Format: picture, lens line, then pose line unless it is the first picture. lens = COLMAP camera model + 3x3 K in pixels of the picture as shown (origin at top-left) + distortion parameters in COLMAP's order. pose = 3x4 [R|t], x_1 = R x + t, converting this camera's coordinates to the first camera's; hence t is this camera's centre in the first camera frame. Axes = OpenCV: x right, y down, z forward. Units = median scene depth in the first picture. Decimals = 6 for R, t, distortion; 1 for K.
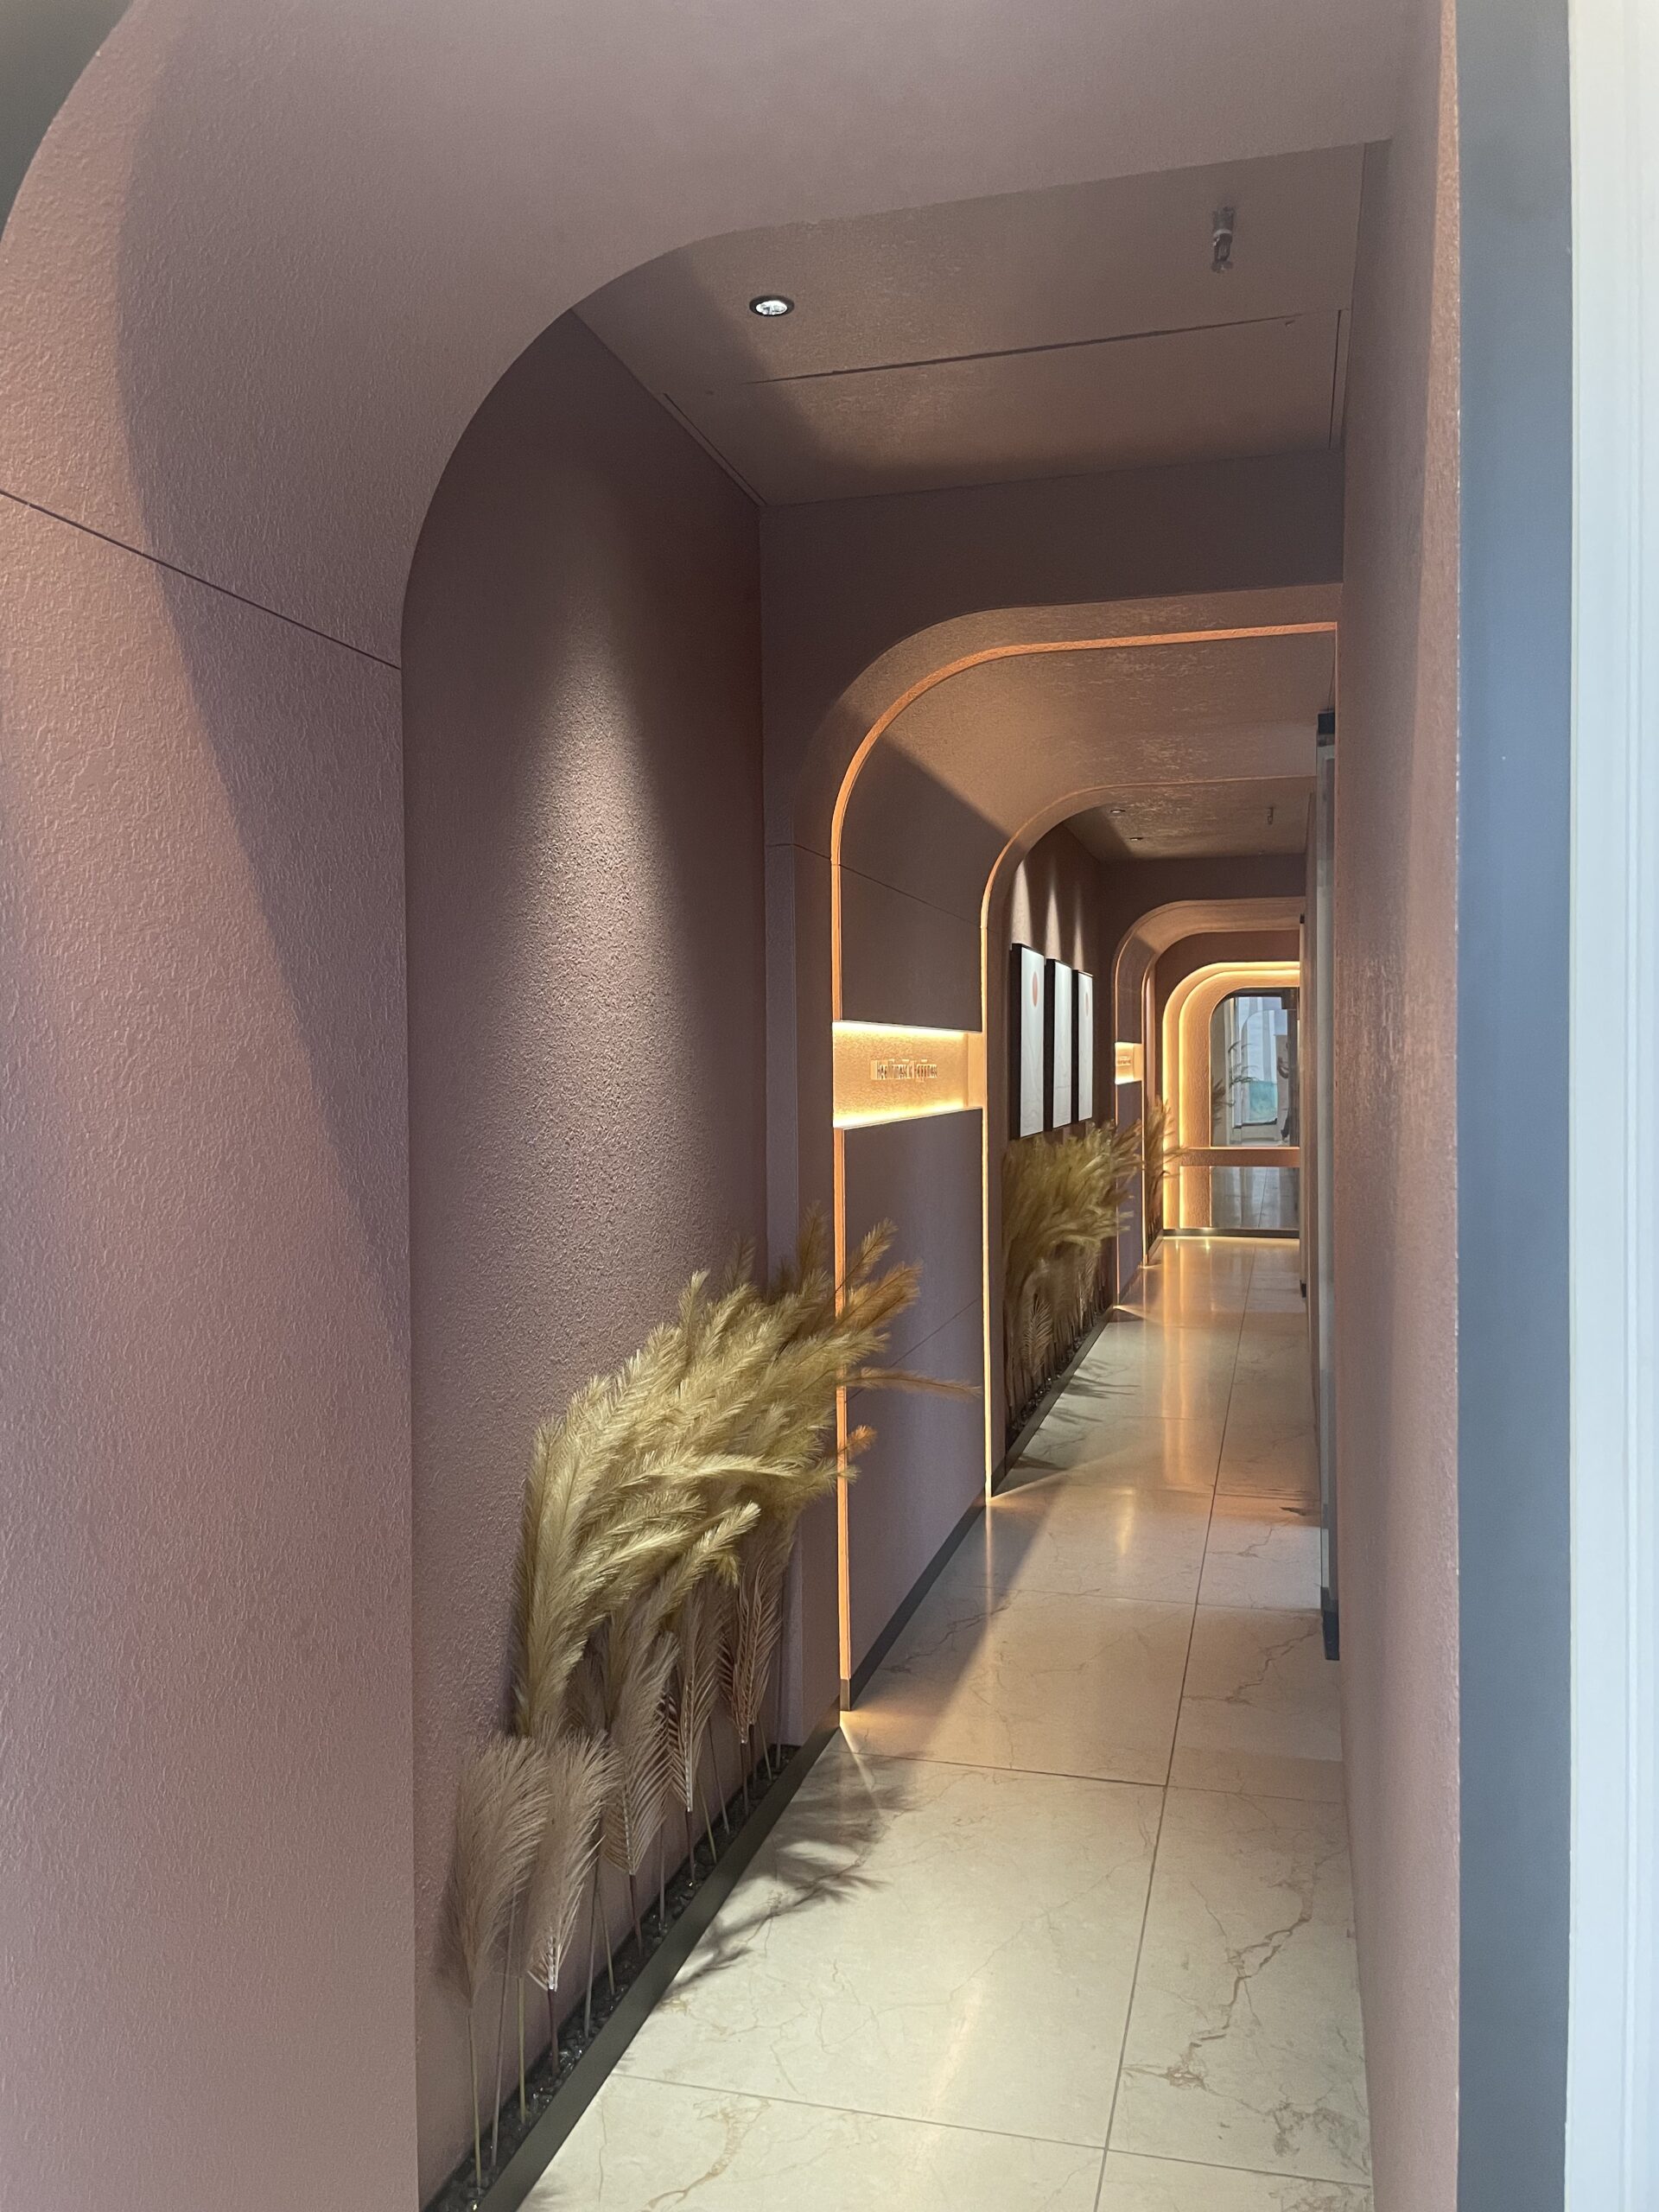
lens RADIAL K [[1658.9, 0, 816.5], [0, 1658.9, 1108.1], [0, 0, 1]] dist [0.031326, -0.047155]
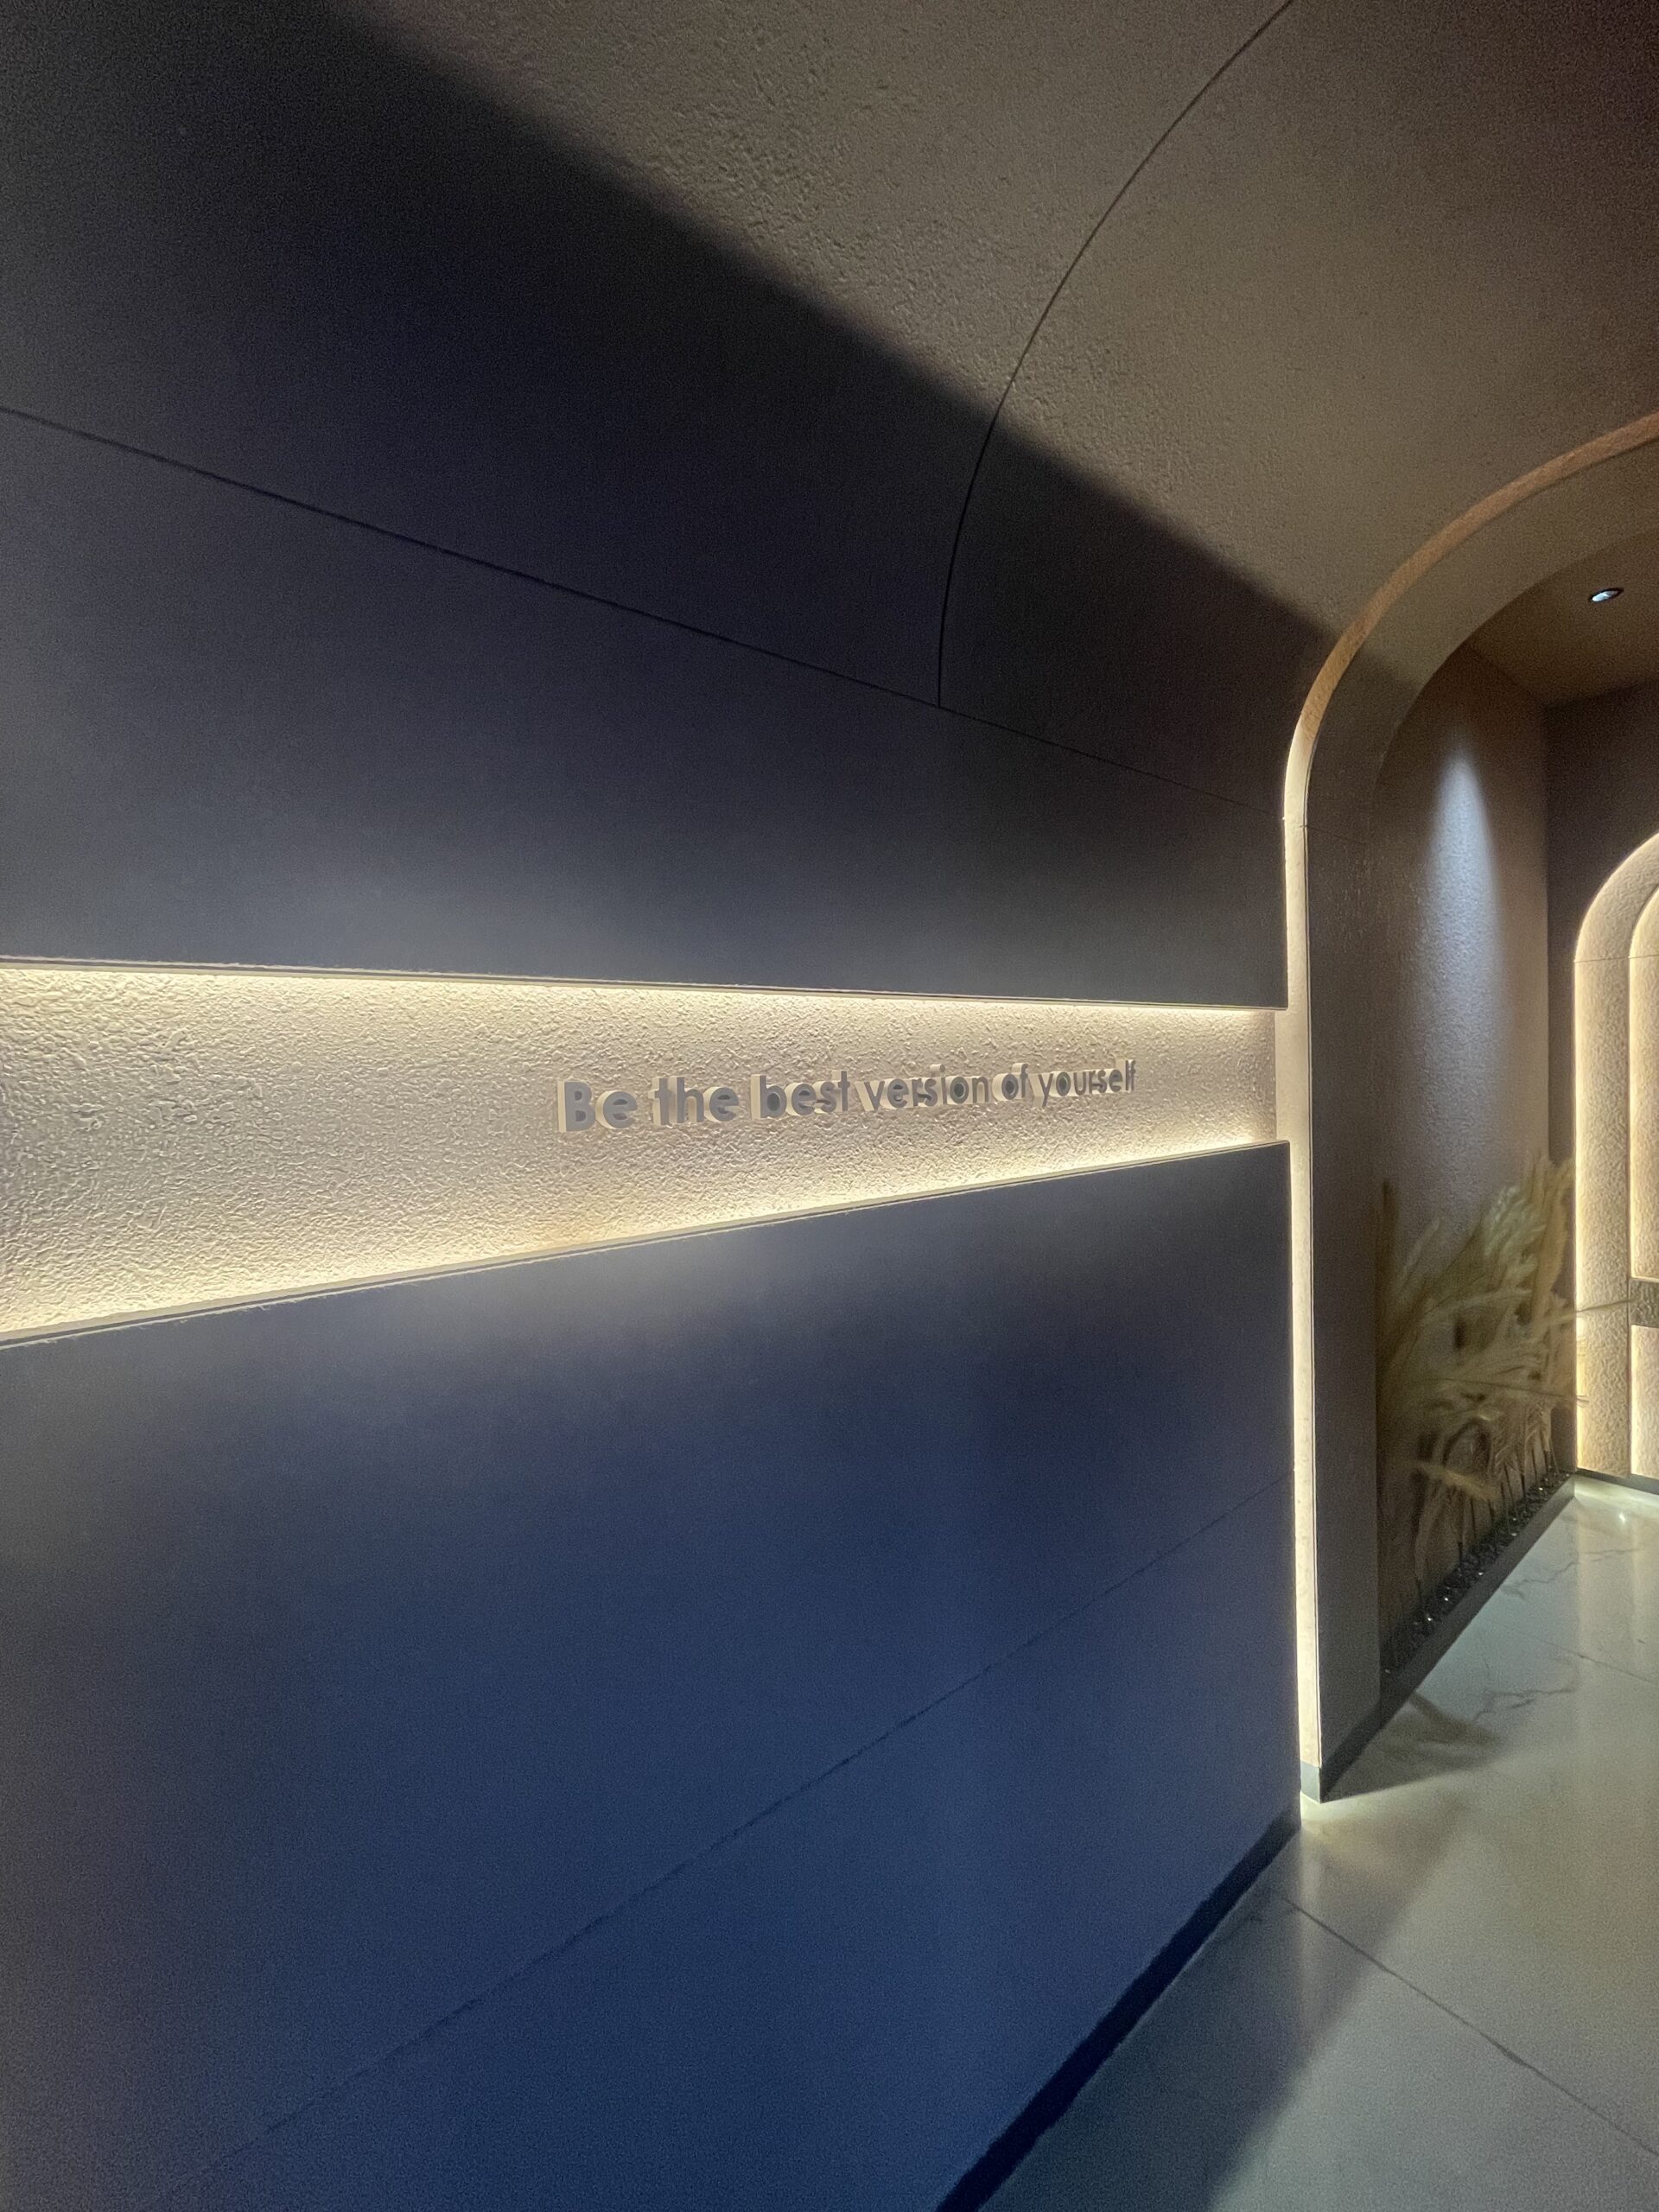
lens RADIAL K [[894.5, 0, 833.2], [0, 894.5, 1112.4], [0, 0, 1]] dist [0.013431, 0.000390]
pose [[0.811178, 0.012357, -0.584669, 0.249216], [0.008224, 0.999437, 0.032533, -0.035423], [0.584741, -0.031198, 0.810620, 1.084479]]
